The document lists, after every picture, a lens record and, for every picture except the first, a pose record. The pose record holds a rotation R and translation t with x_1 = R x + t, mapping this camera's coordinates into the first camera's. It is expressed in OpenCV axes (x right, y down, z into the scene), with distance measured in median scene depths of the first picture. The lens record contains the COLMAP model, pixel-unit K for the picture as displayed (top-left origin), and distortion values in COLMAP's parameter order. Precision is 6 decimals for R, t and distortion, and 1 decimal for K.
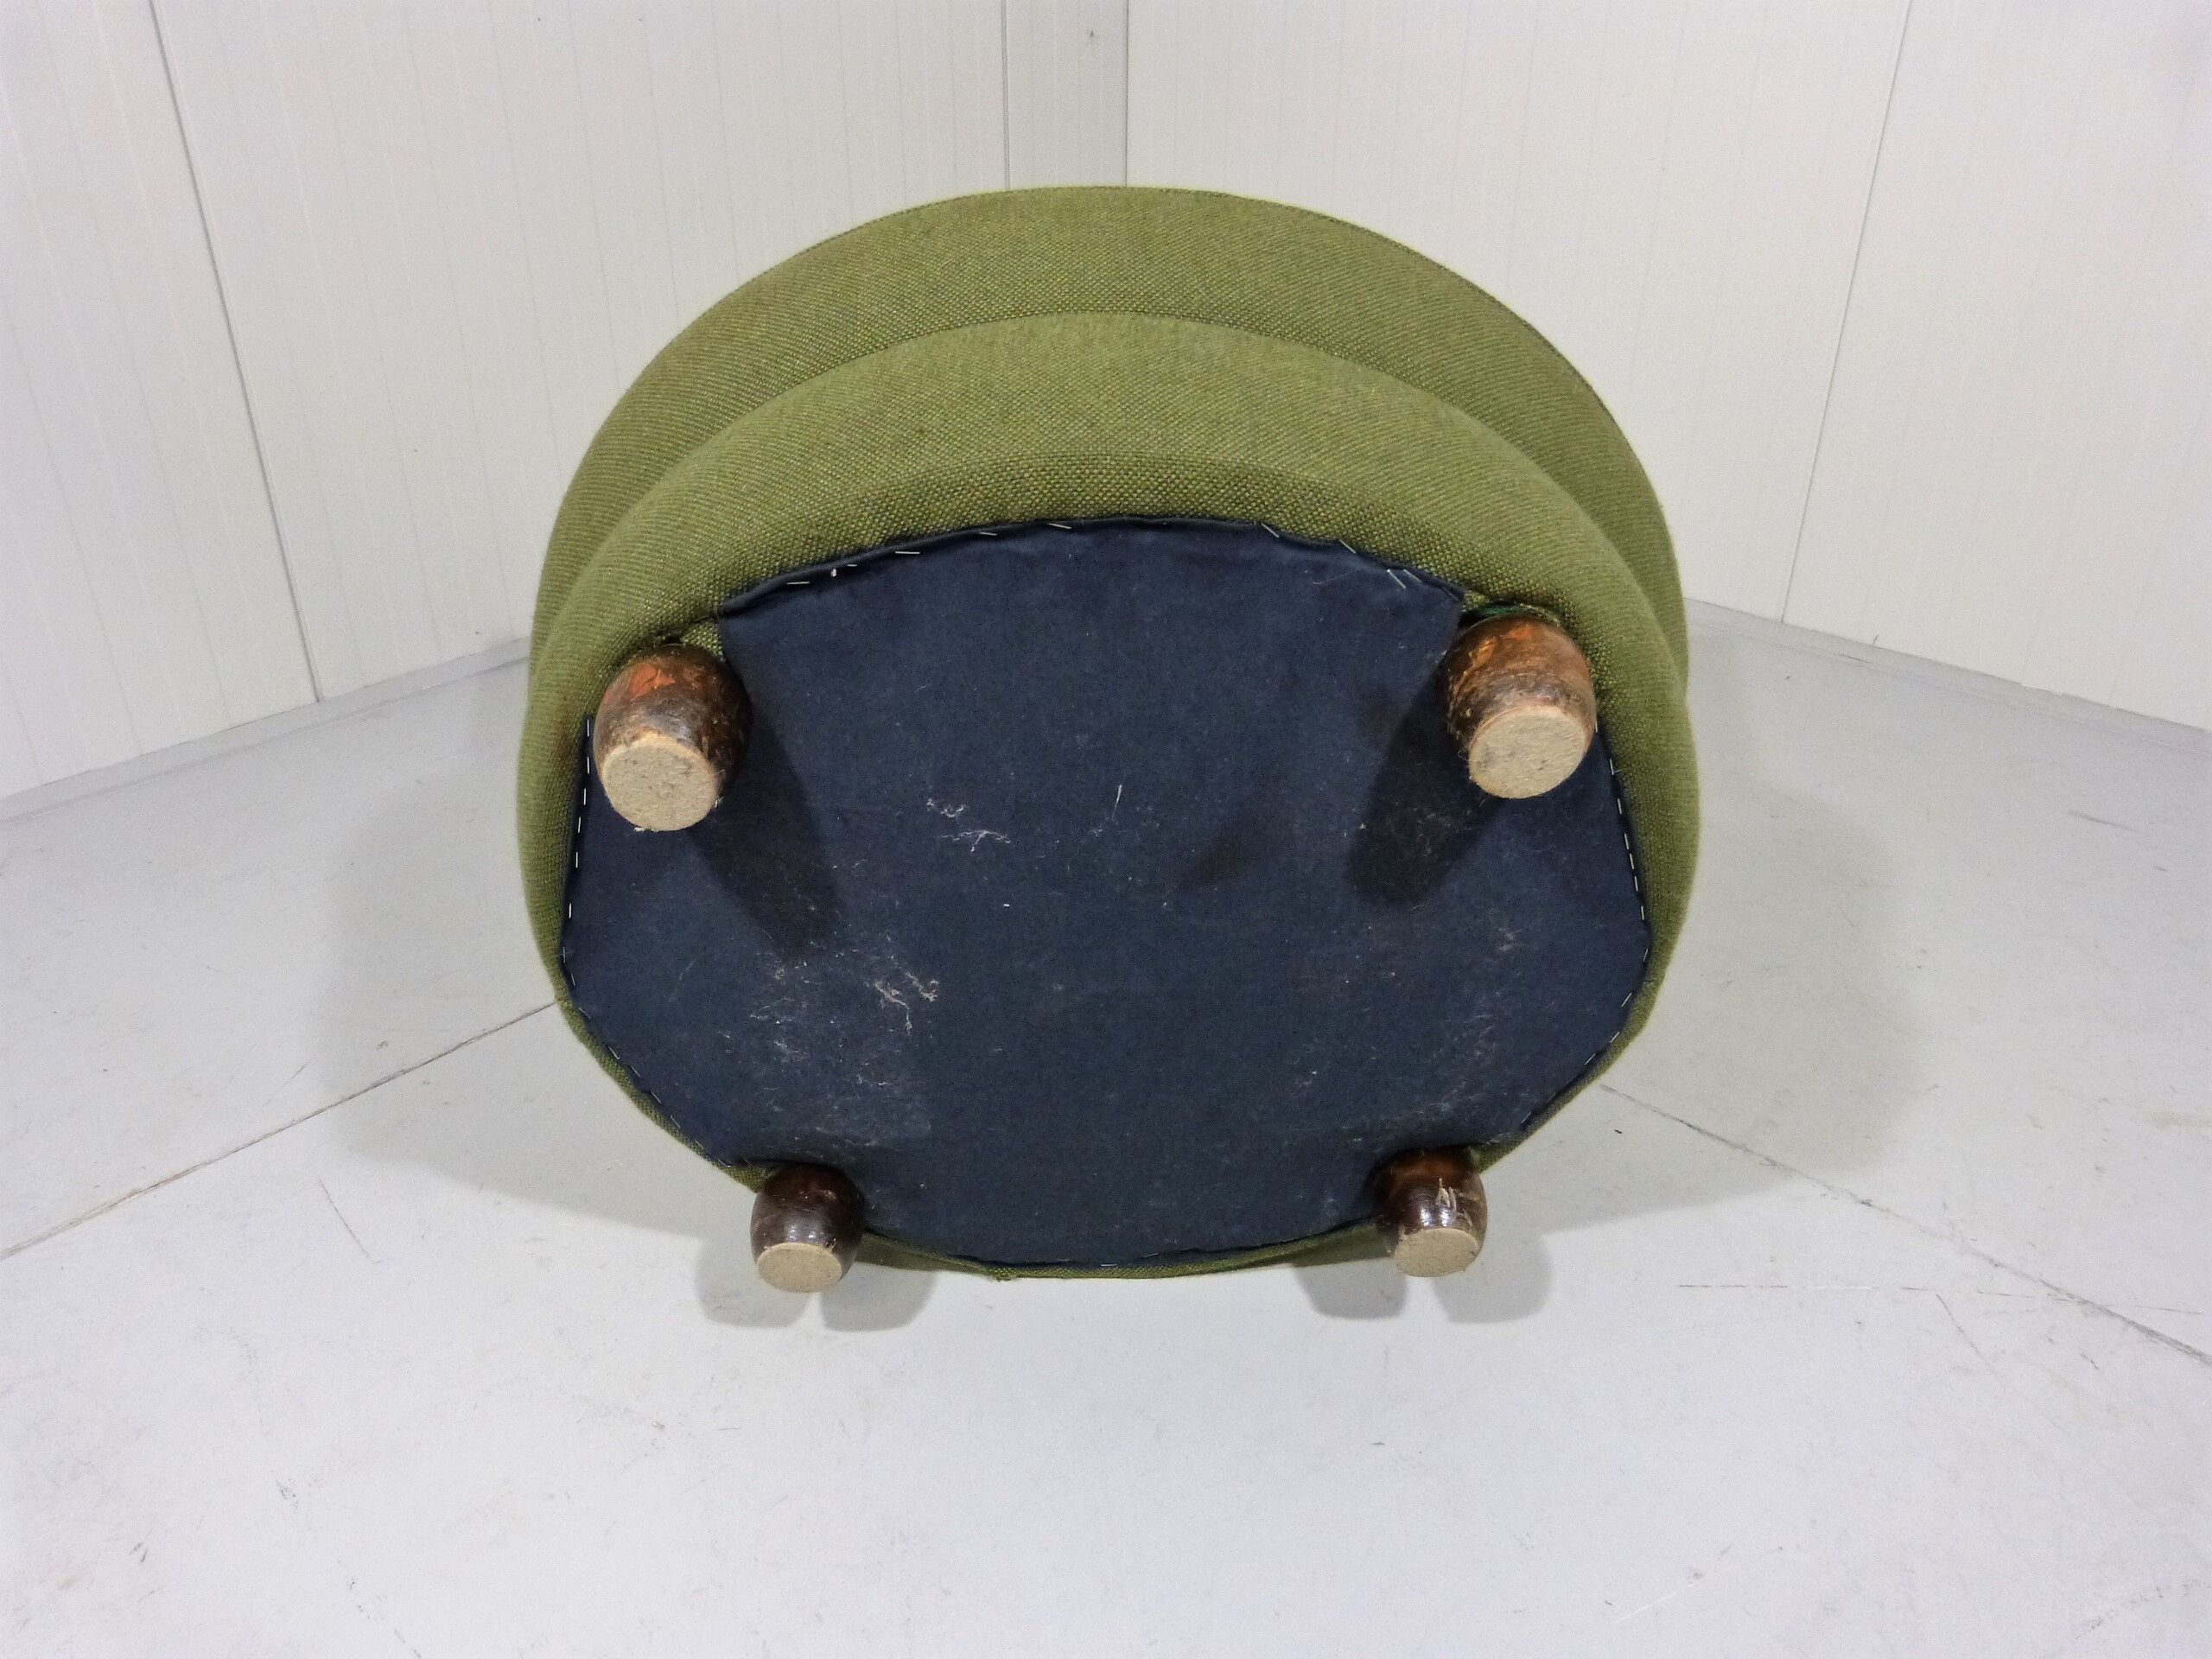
lens RADIAL K [[1650.3, 0, 1098.9], [0, 1650.3, 834.1], [0, 0, 1]] dist [-0.036335, 0.028153]
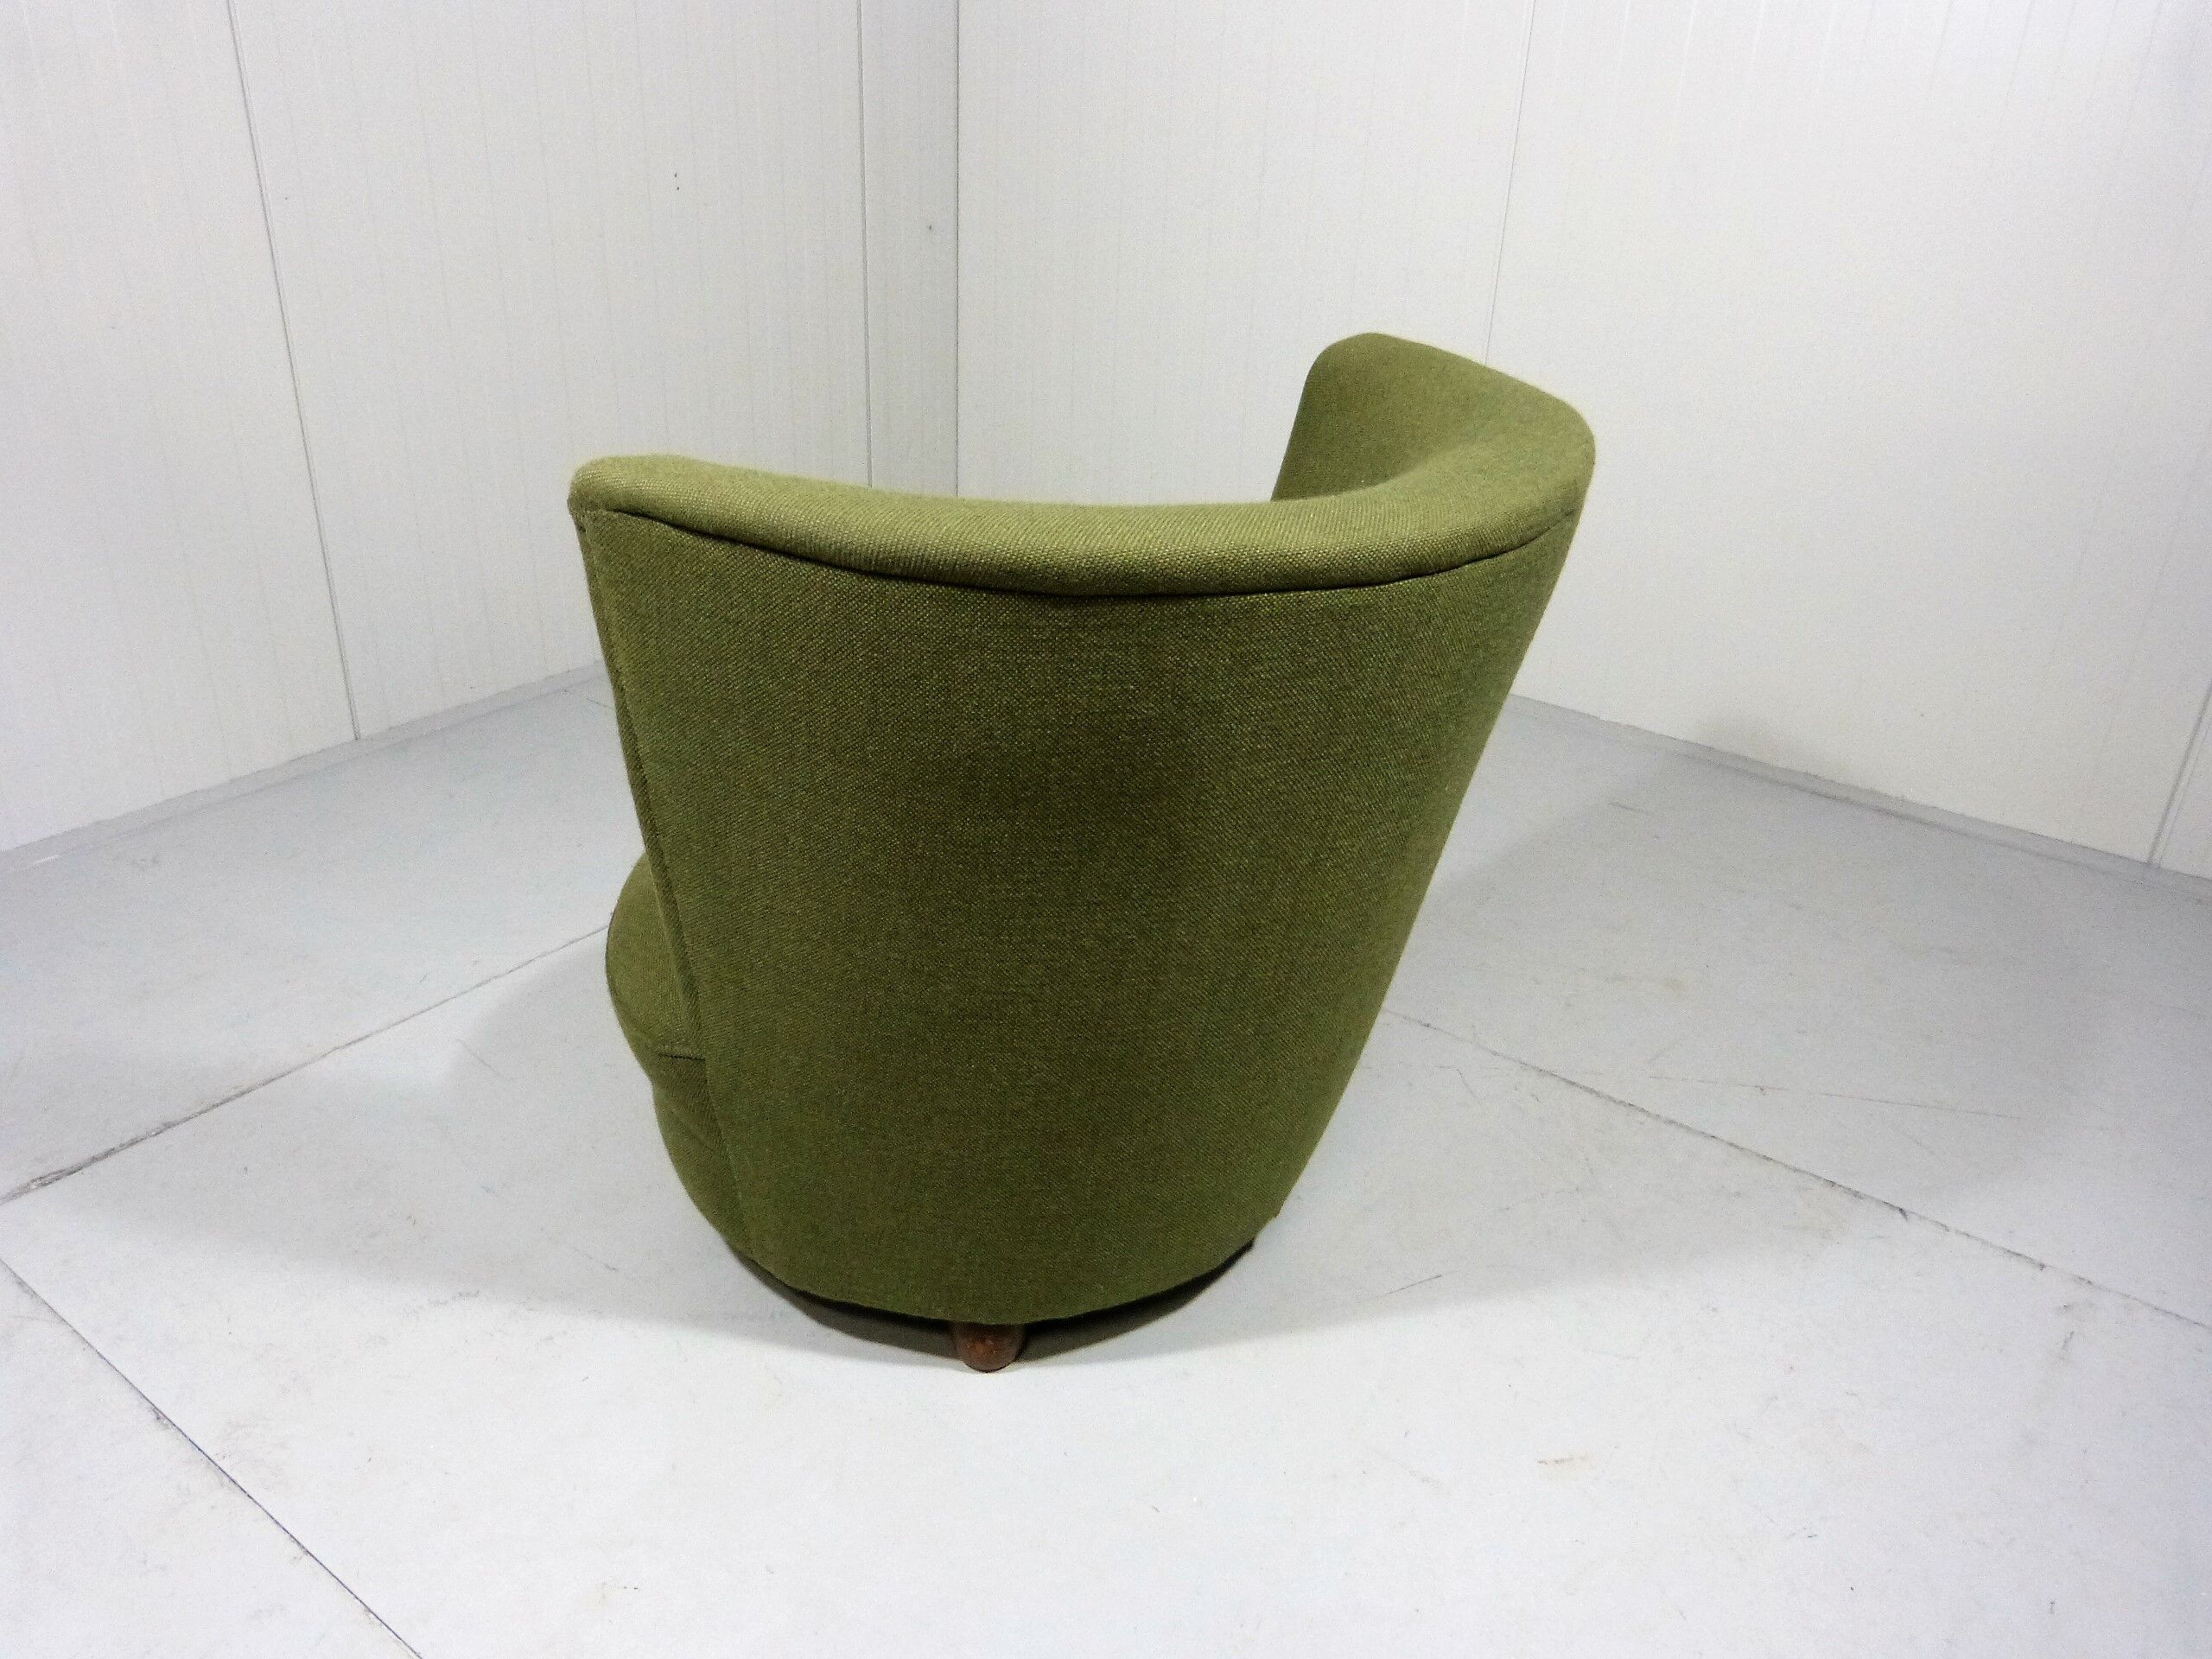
lens RADIAL K [[1650.3, 0, 1098.9], [0, 1650.3, 834.1], [0, 0, 1]] dist [-0.036335, 0.028153]
pose [[0.994224, -0.013953, 0.106413, -0.035503], [0.017344, 0.999369, -0.031006, 0.077765], [-0.105913, 0.032672, 0.993838, -0.626560]]
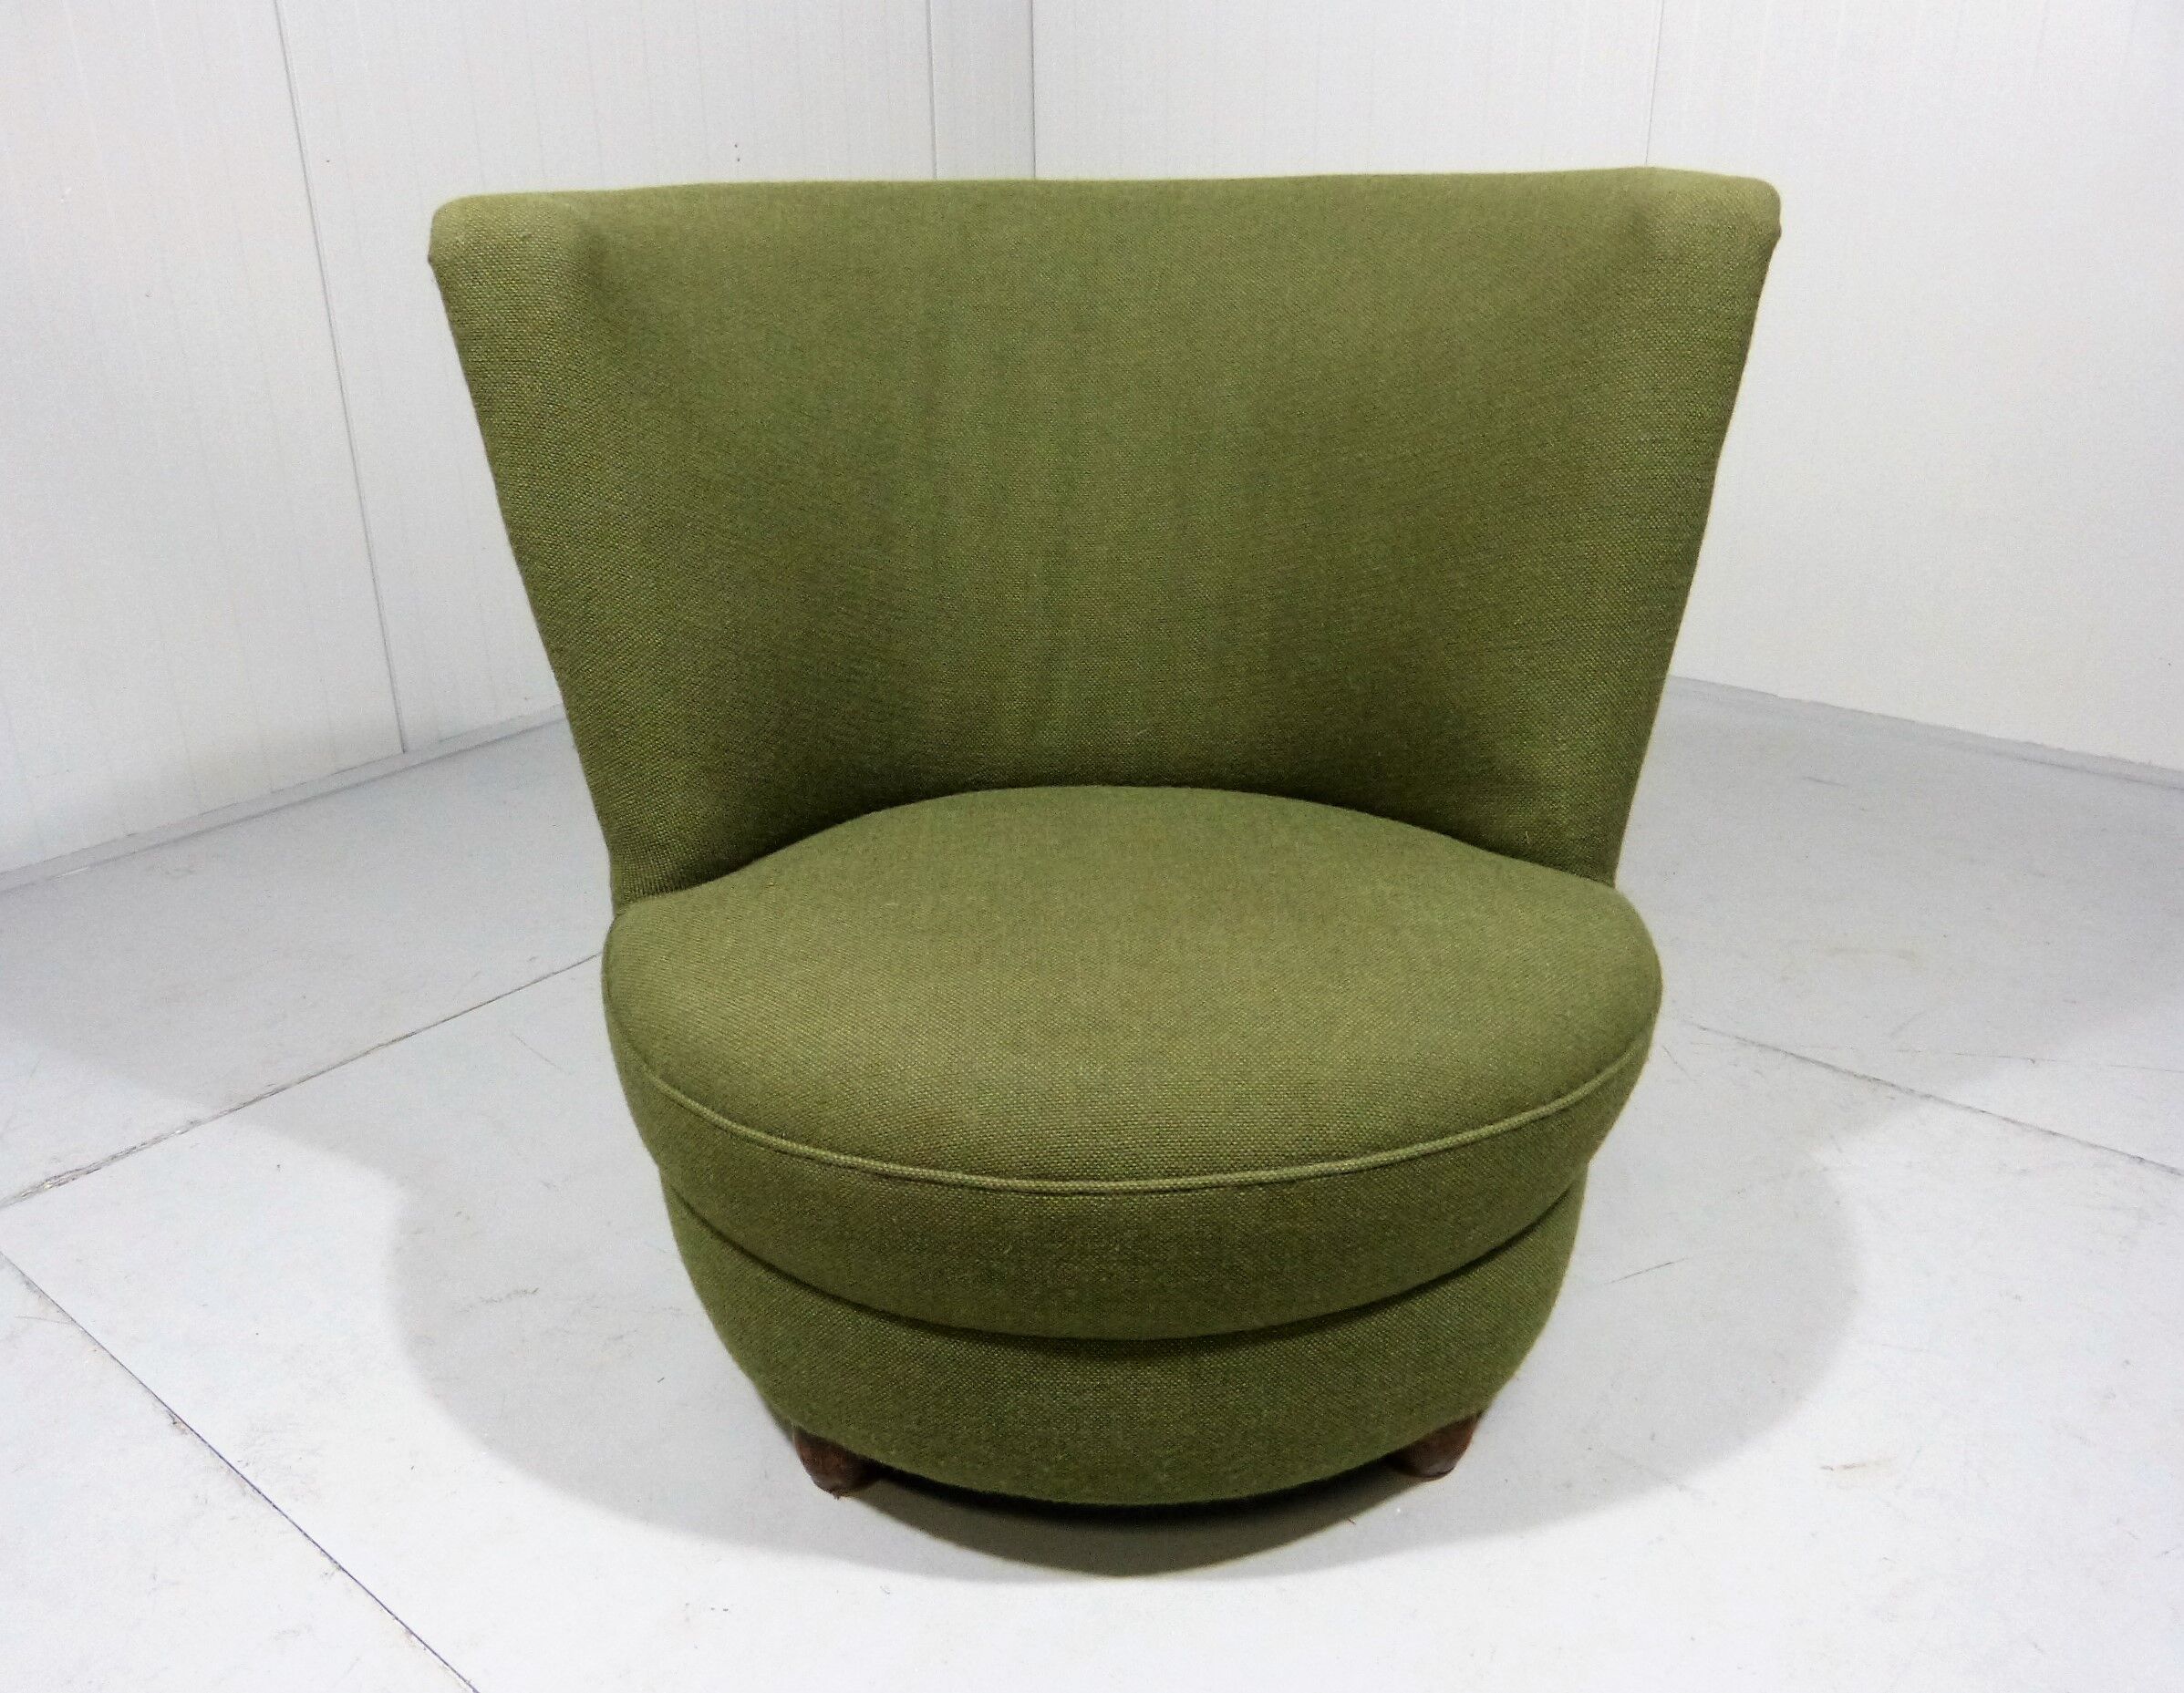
lens RADIAL K [[1742.1, 0, 1053.2], [0, 1742.1, 854.8], [0, 0, 1]] dist [-0.038987, 0.033211]
pose [[0.998661, -0.036448, 0.036721, -0.071303], [0.039557, 0.995349, -0.087842, 0.211251], [-0.033349, 0.089177, 0.995457, -0.490585]]
